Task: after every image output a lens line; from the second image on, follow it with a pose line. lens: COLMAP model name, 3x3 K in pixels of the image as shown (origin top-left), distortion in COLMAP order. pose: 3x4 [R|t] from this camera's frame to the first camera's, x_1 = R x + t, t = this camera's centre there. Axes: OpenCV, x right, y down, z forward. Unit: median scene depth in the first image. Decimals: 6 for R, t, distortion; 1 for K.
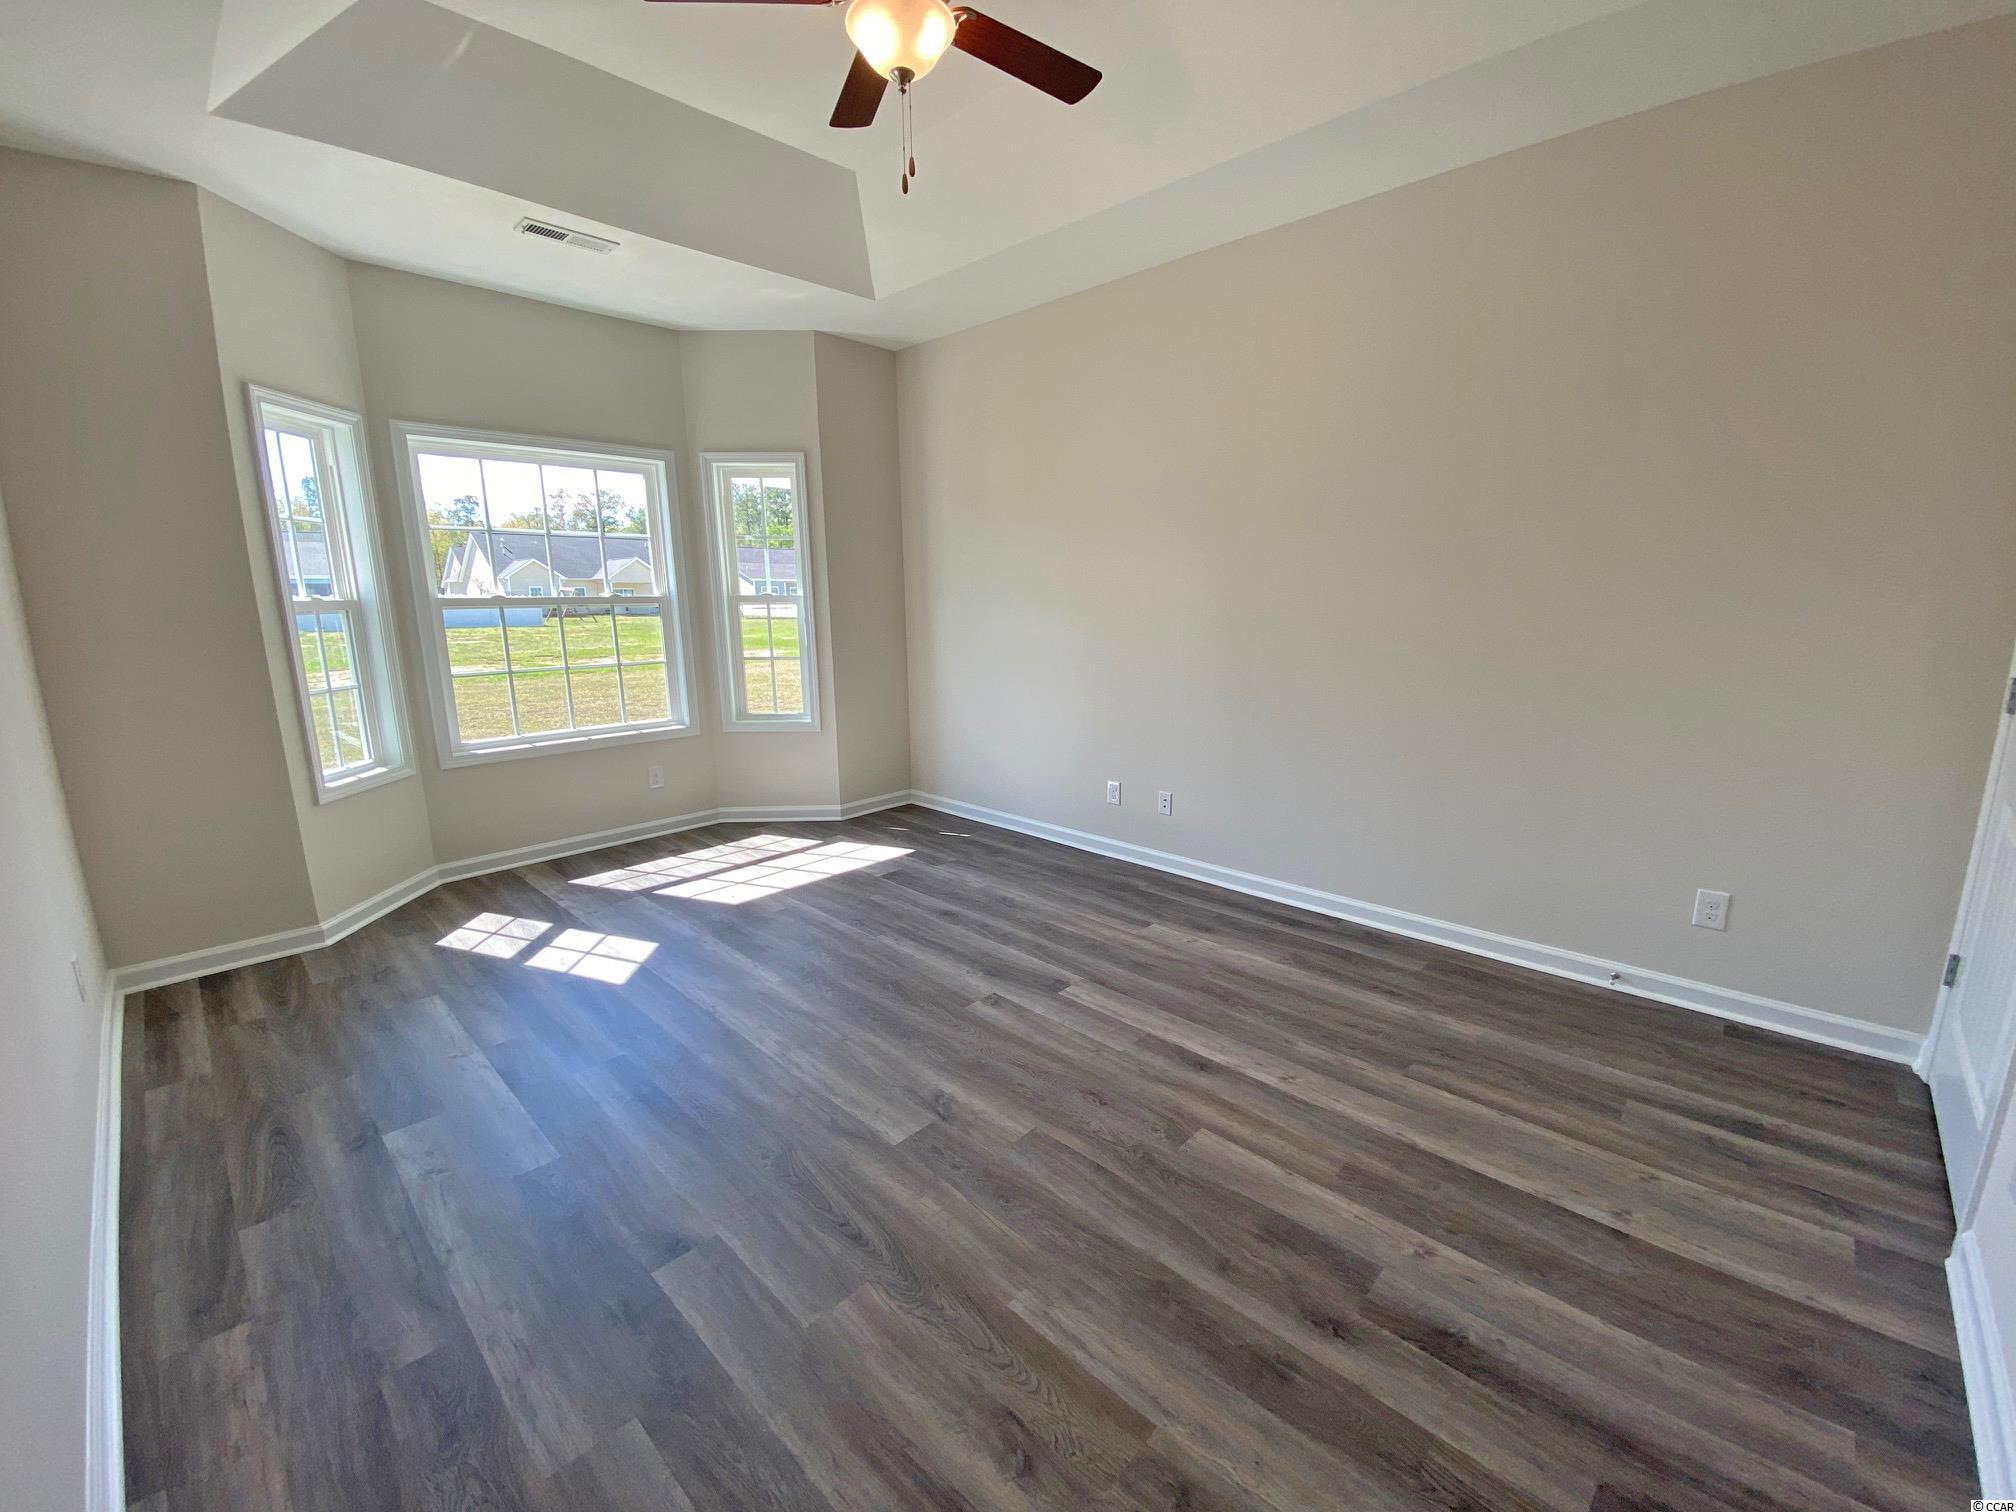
lens RADIAL K [[824.1, 0, 1018.1], [0, 824.1, 761.5], [0, 0, 1]] dist [0.001119, -0.014731]
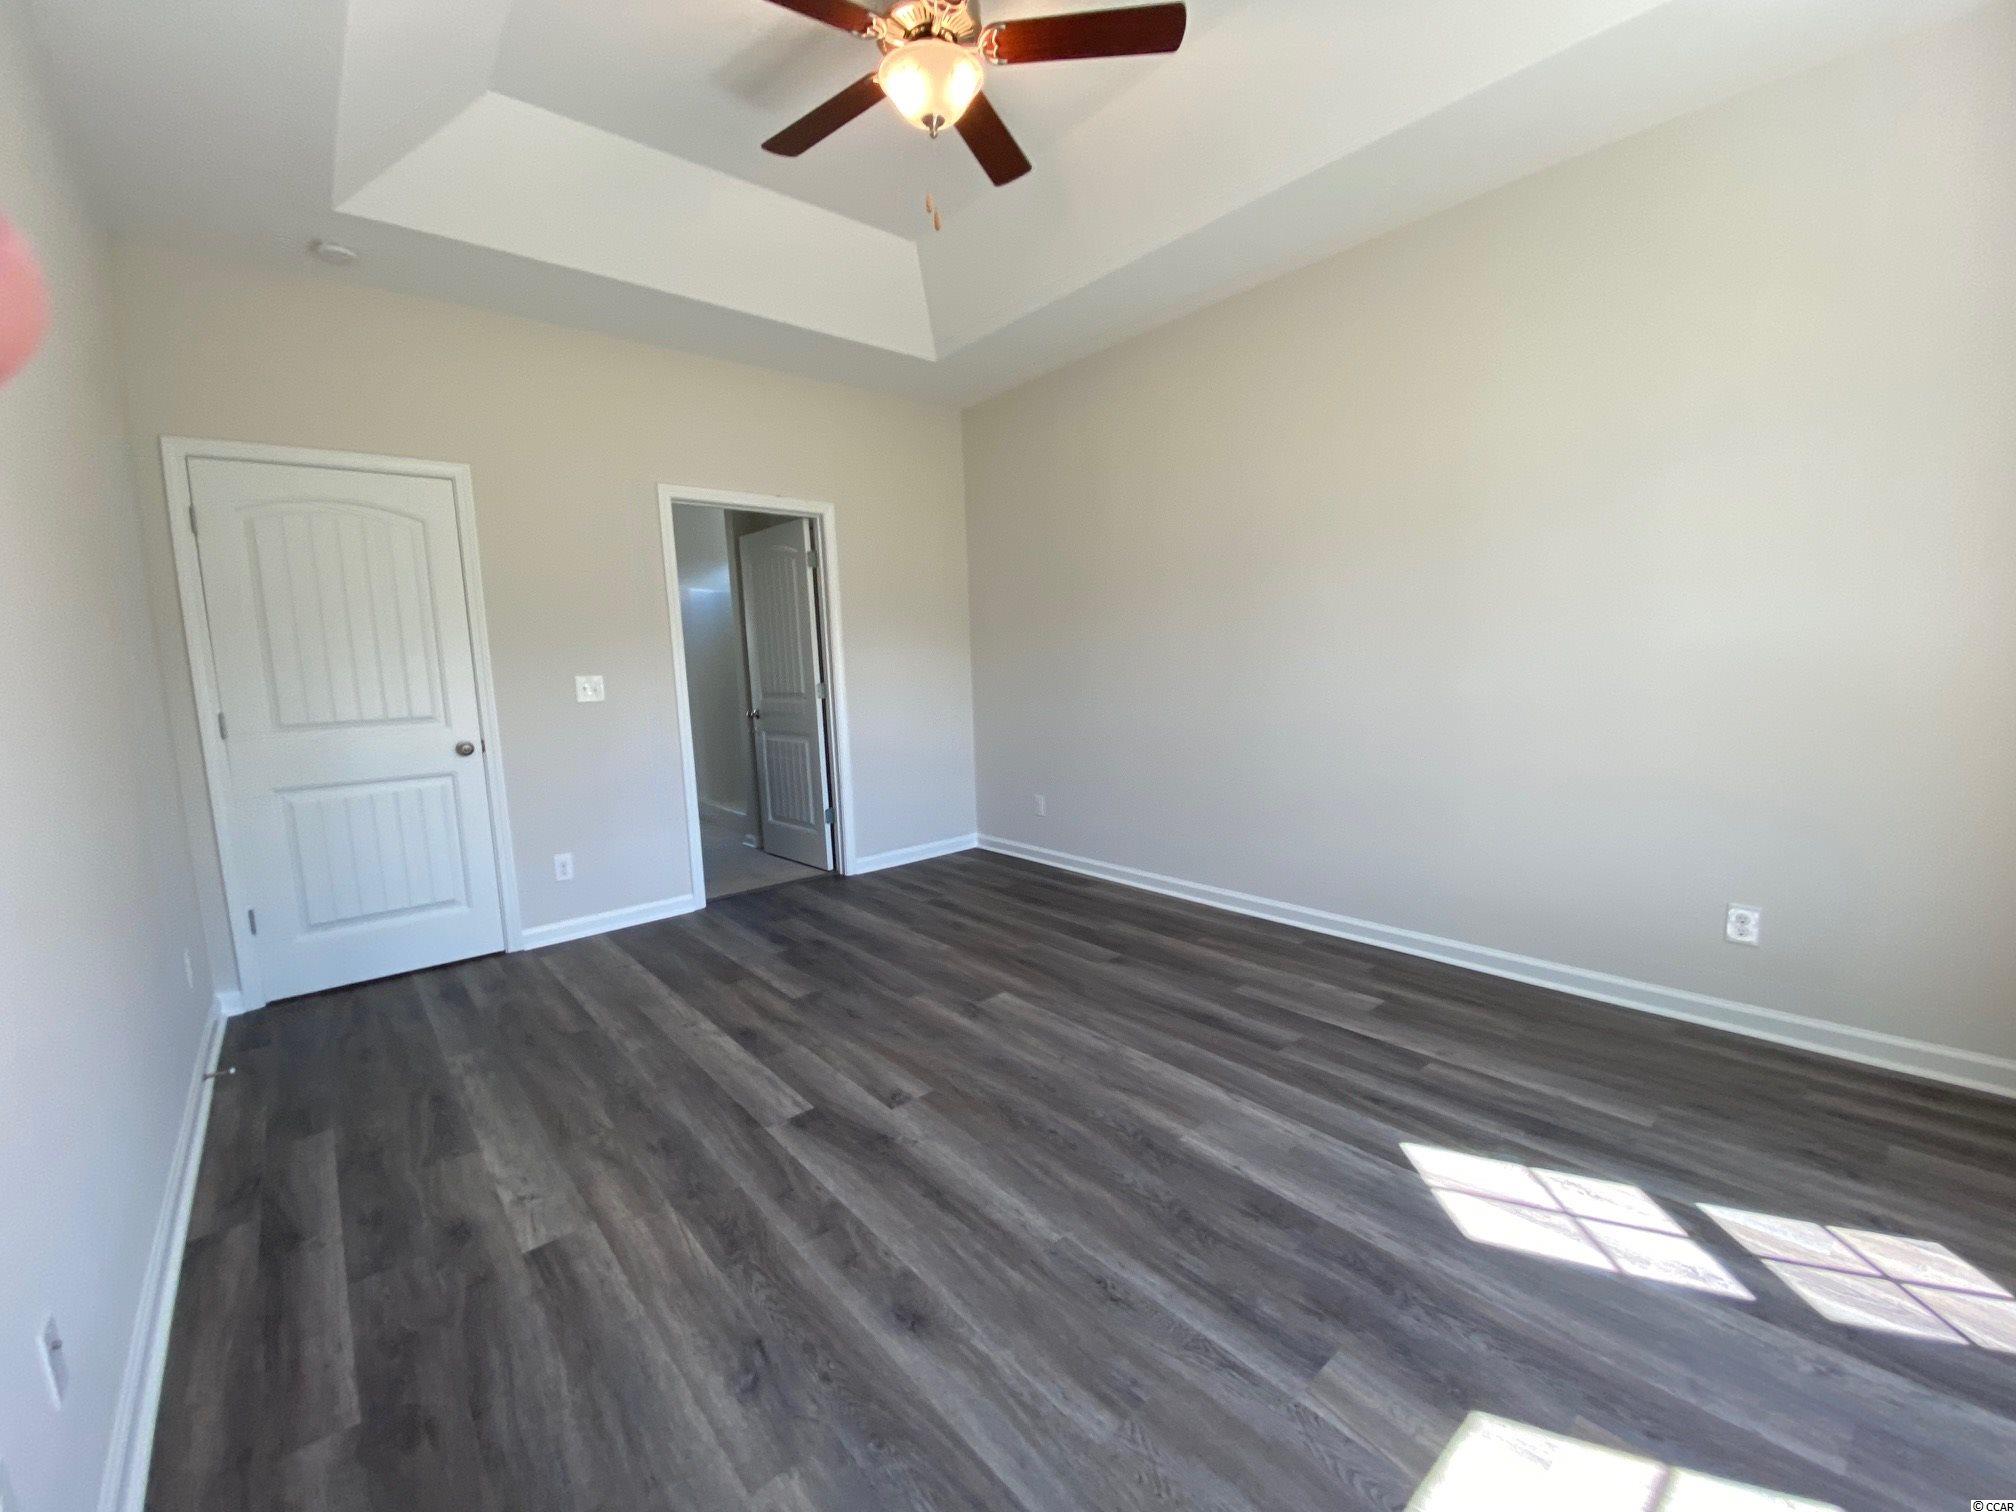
lens RADIAL K [[824.1, 0, 1018.1], [0, 824.1, 761.5], [0, 0, 1]] dist [0.001119, -0.014731]
pose [[-0.994421, 0.030010, 0.101121, -0.269902], [0.060685, 0.946897, 0.315758, -0.316095], [-0.086275, 0.320133, -0.943436, 1.824333]]
